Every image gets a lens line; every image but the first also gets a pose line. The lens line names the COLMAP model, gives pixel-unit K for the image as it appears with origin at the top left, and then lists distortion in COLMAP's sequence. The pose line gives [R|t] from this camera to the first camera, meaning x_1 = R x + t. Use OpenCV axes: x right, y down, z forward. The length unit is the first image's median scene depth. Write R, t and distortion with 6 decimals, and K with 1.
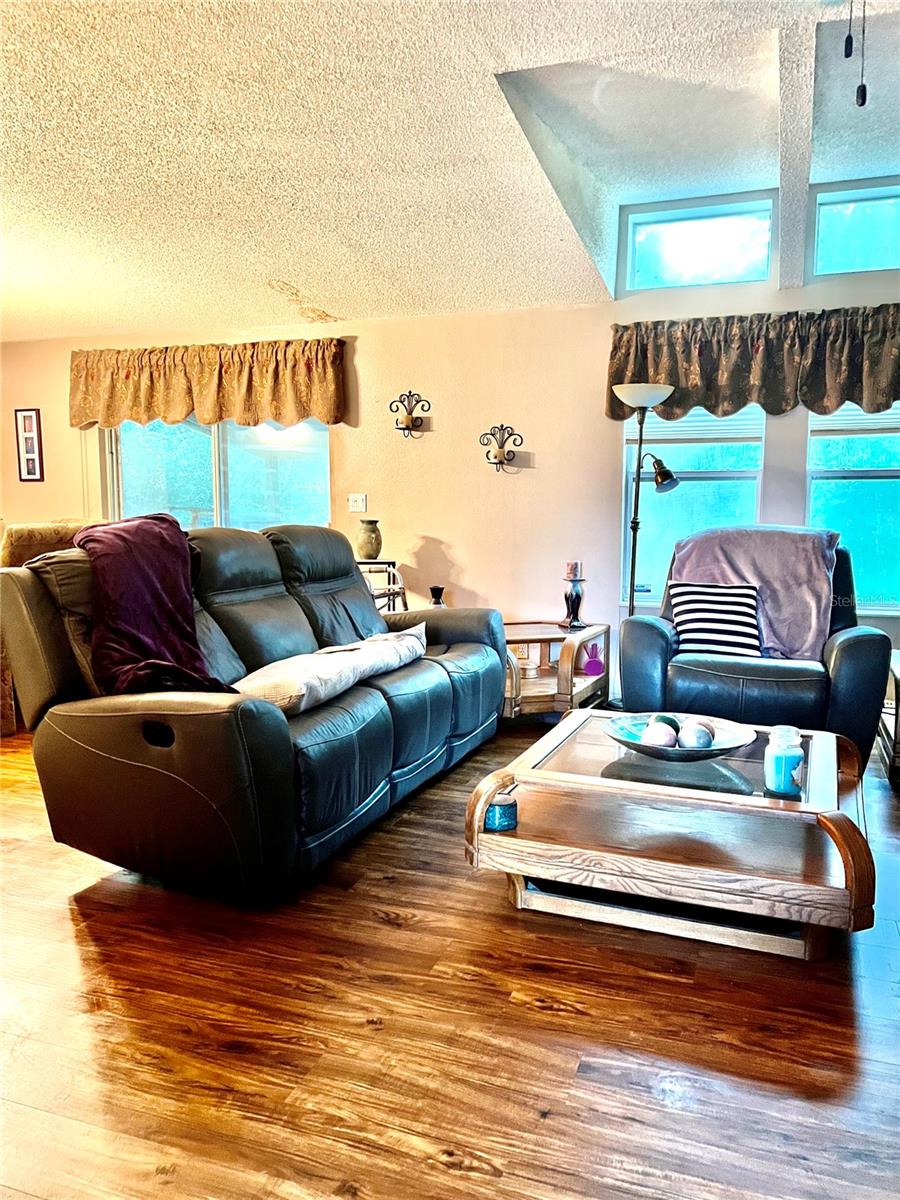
lens RADIAL K [[899.8, 0, 444.9], [0, 899.8, 608.5], [0, 0, 1]] dist [0.052801, -0.058719]
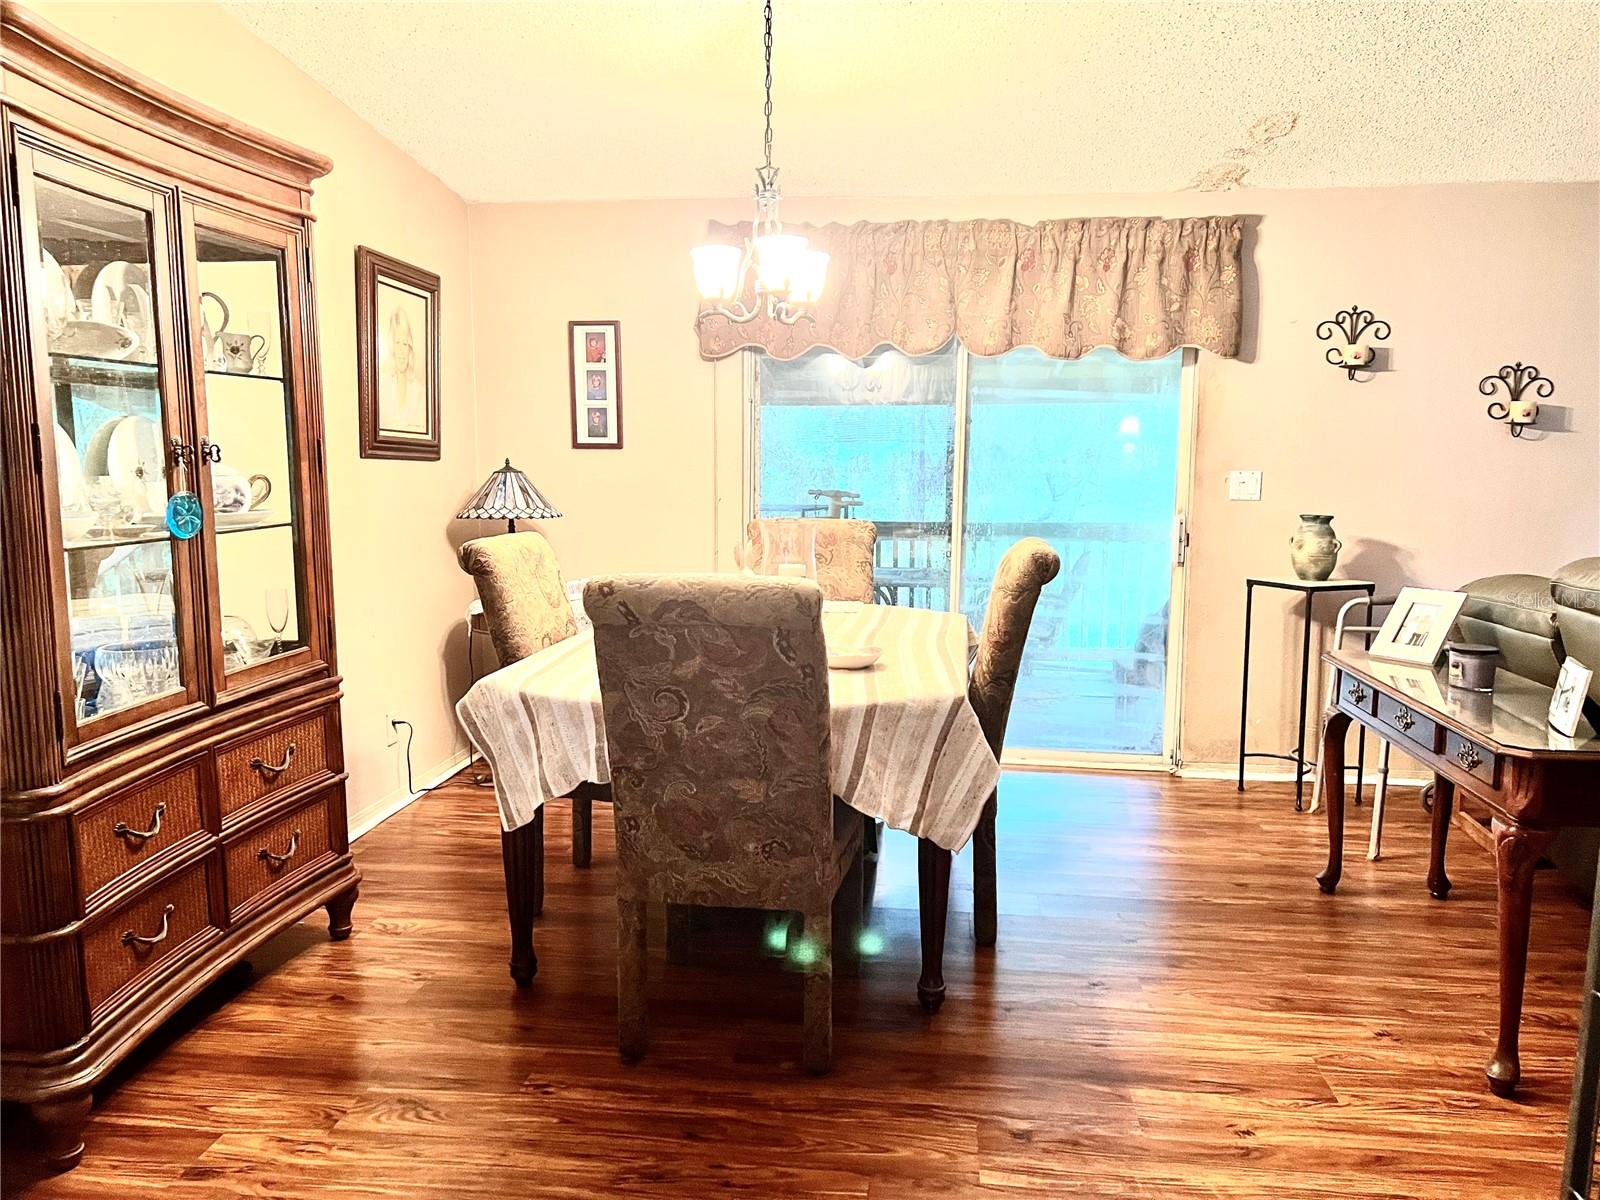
lens RADIAL K [[1199.7, 0, 792.8], [0, 1199.7, 596.5], [0, 0, 1]] dist [0.052801, -0.058719]
pose [[0.974327, -0.025097, 0.223736, -0.582824], [0.024935, 0.999683, 0.003551, -0.052335], [-0.223754, 0.002119, 0.974643, 0.265566]]
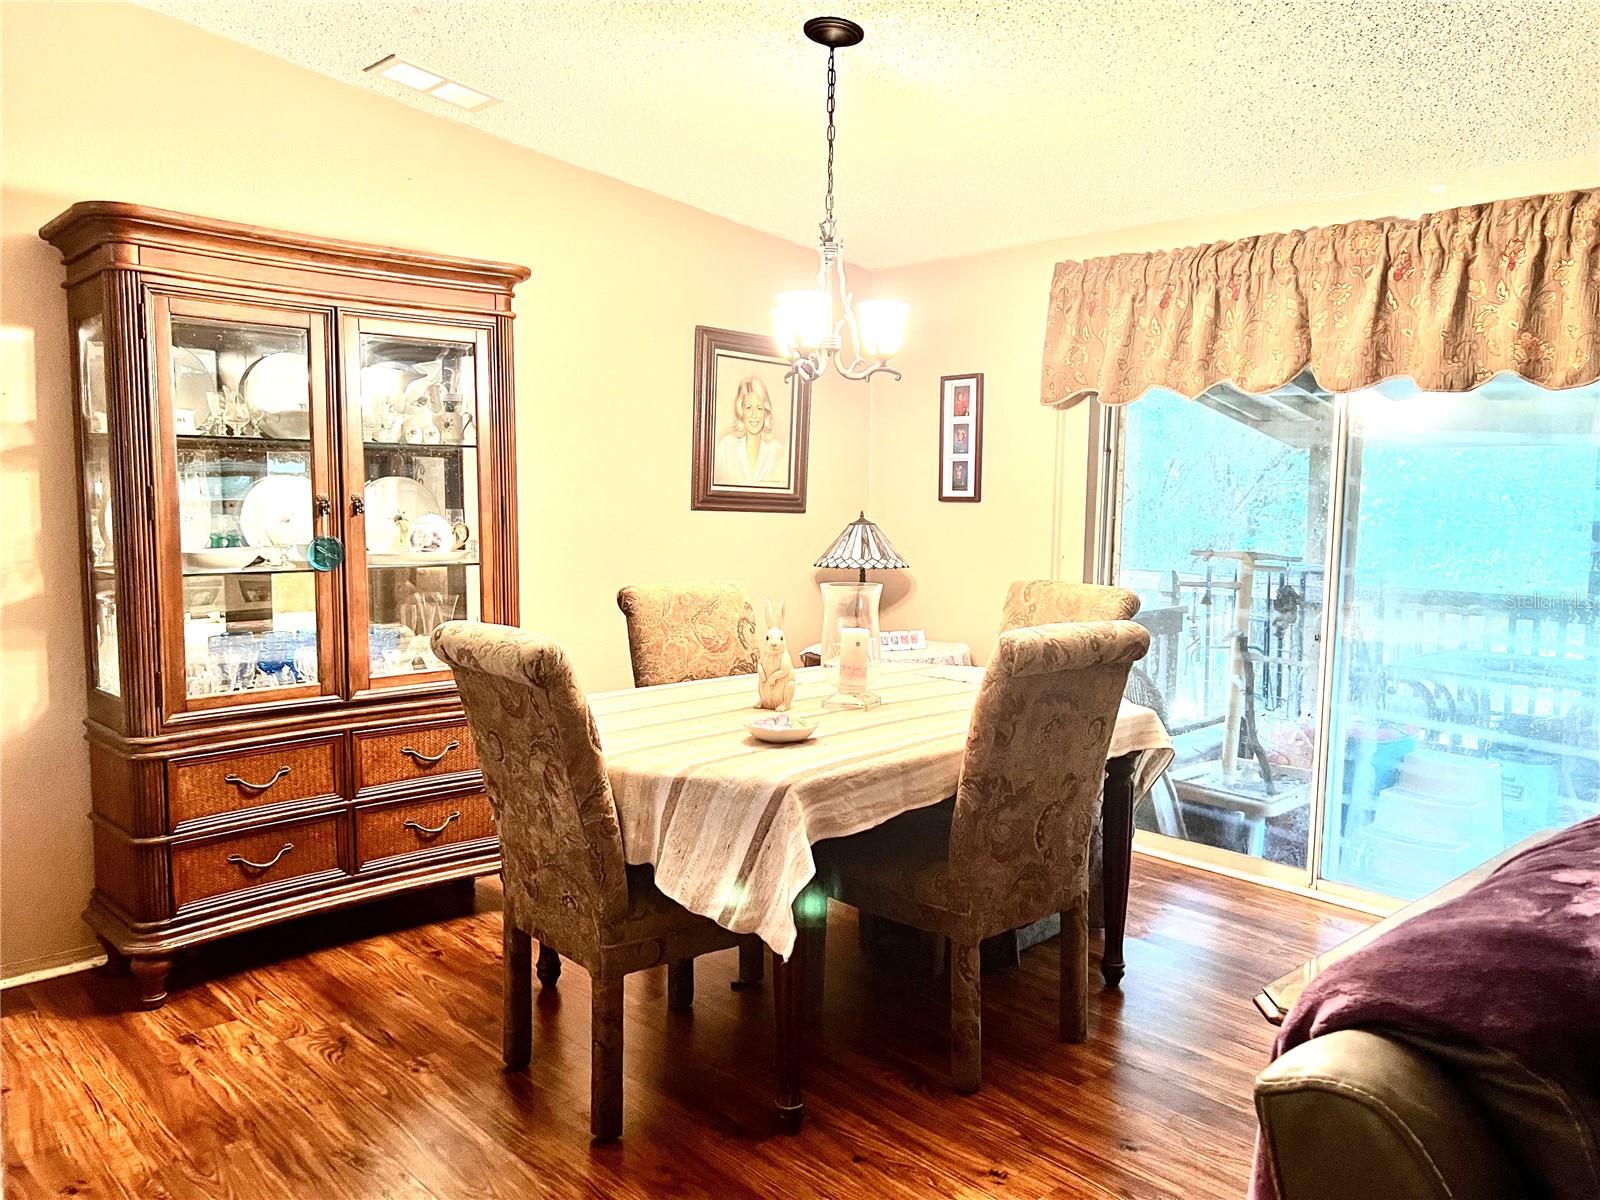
lens RADIAL K [[1199.7, 0, 807.4], [0, 1199.7, 602.8], [0, 0, 1]] dist [0.052801, -0.058719]
pose [[0.894041, 0.051618, -0.445001, -0.231224], [-0.064196, 0.997850, -0.013230, -0.069204], [0.443361, 0.040396, 0.895432, 0.326766]]
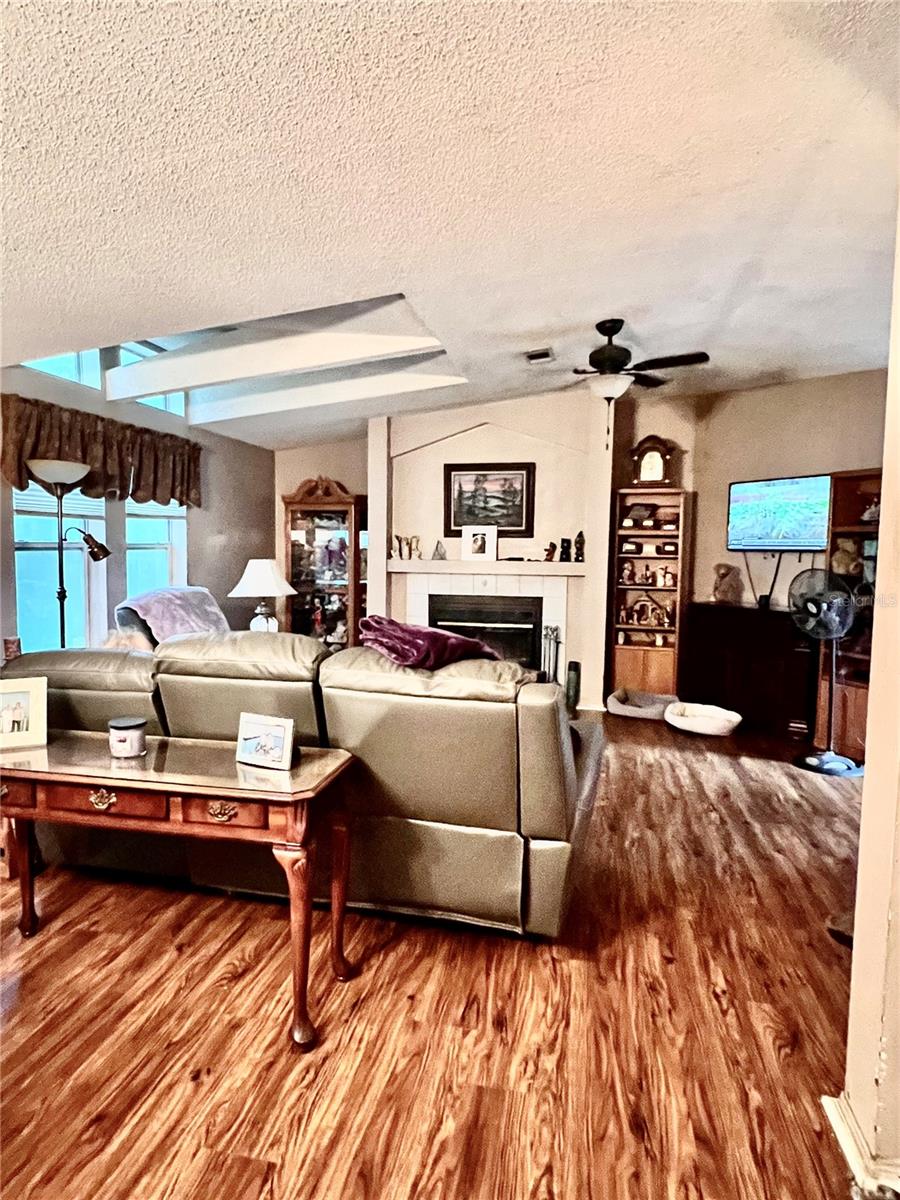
lens RADIAL K [[700.3, 0, 447.4], [0, 700.3, 601.1], [0, 0, 1]] dist [-0.004054, -0.000369]
pose [[-0.149379, -0.083170, 0.985276, -0.561730], [0.106506, 0.989305, 0.099658, -0.101207], [-0.983027, 0.119824, -0.138924, 0.580276]]
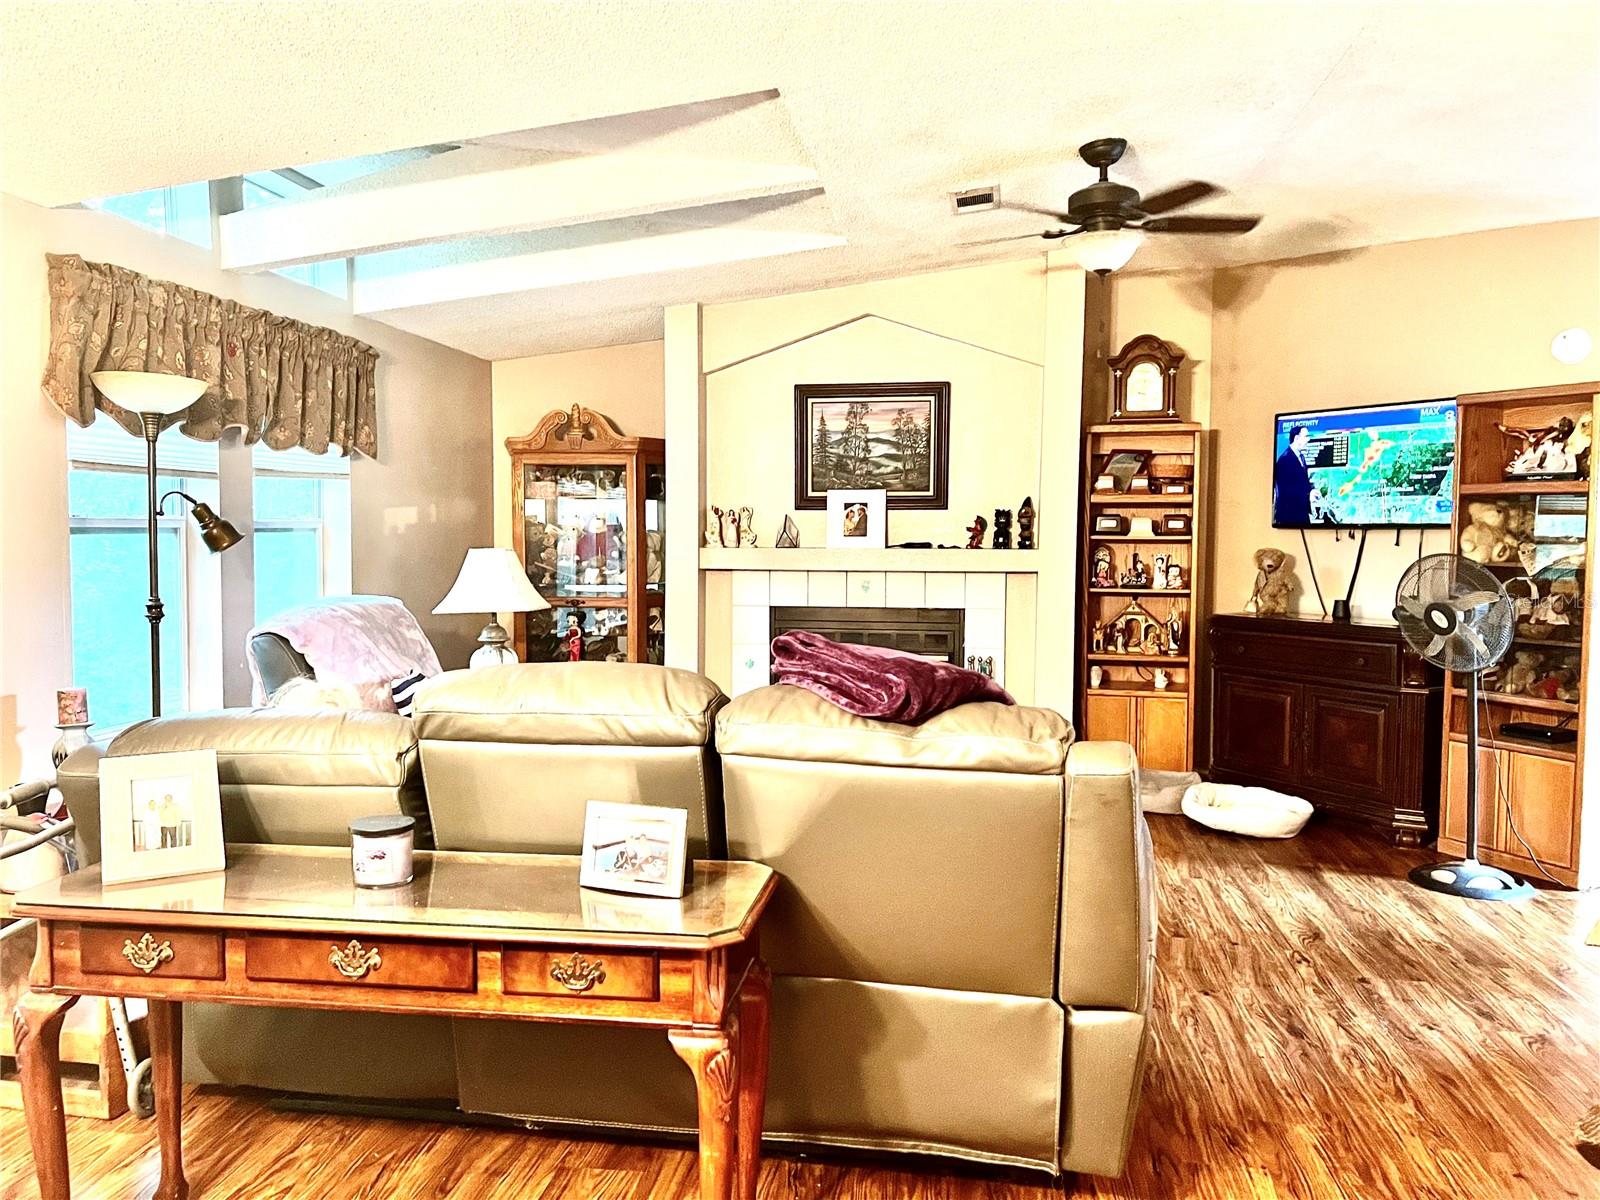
lens RADIAL K [[1199.7, 0, 808.1], [0, 1199.7, 599.2], [0, 0, 1]] dist [0.052801, -0.058719]
pose [[-0.210343, -0.060899, 0.975729, -0.556009], [0.112162, 0.989964, 0.085967, -0.102923], [-0.971172, 0.127522, -0.201401, 0.641161]]
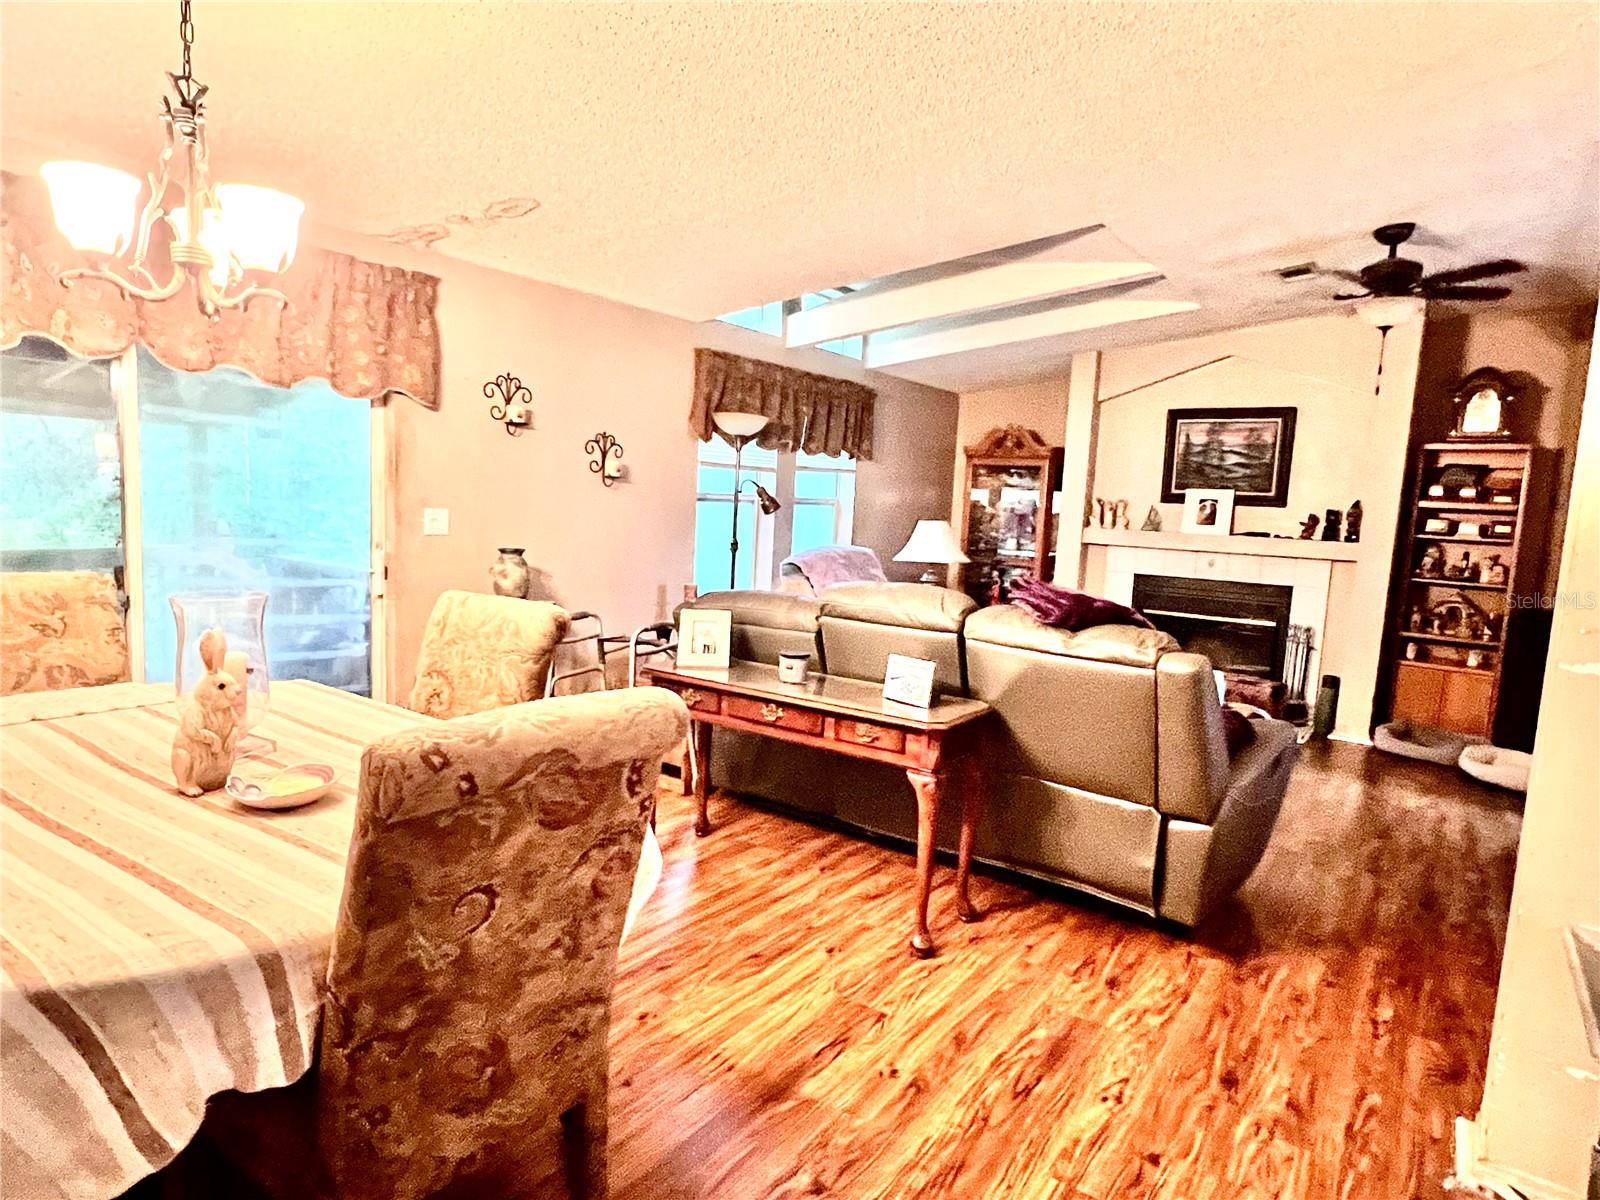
lens RADIAL K [[933.7, 0, 798.4], [0, 933.7, 613.1], [0, 0, 1]] dist [-0.004054, -0.000369]
pose [[0.261395, -0.109172, 0.959038, -0.708014], [0.070433, 0.993092, 0.093852, -0.095700], [-0.962659, 0.043016, 0.267278, 0.550507]]
